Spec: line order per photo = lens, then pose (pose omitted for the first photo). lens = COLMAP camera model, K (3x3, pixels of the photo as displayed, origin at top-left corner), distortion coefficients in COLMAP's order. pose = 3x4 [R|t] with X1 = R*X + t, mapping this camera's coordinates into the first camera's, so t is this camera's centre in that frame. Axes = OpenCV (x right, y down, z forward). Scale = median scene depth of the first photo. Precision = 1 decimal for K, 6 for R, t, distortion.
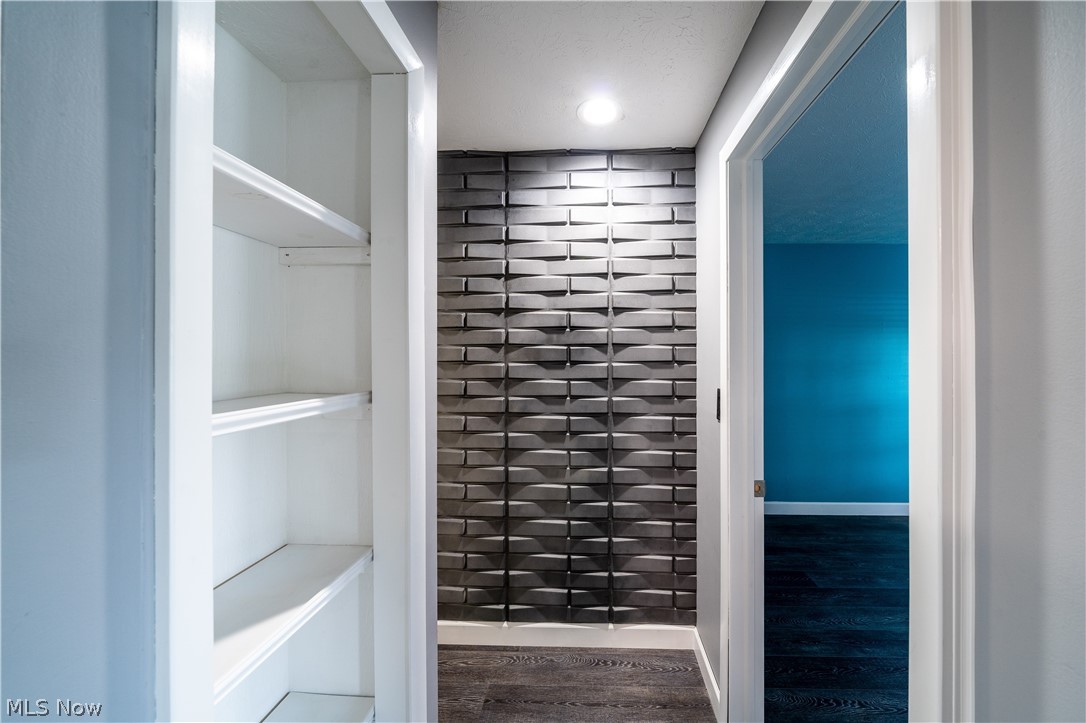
lens RADIAL K [[382.1, 0, 544.0], [0, 382.1, 356.3], [0, 0, 1]] dist [-0.001754, -0.000127]
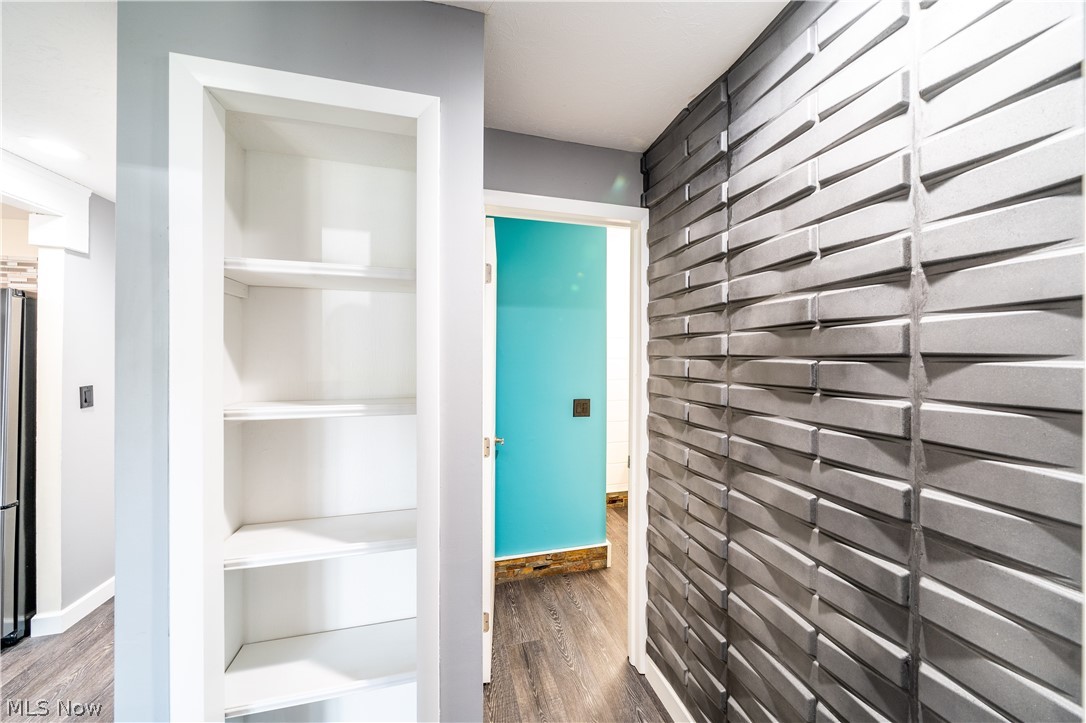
lens RADIAL K [[382.1, 0, 544.0], [0, 382.1, 356.3], [0, 0, 1]] dist [-0.001754, -0.000127]
pose [[0.262545, -0.000338, -0.964920, 0.462843], [-0.000642, 1.000000, -0.000525, -0.030314], [0.964919, 0.000757, 0.262545, 0.510885]]
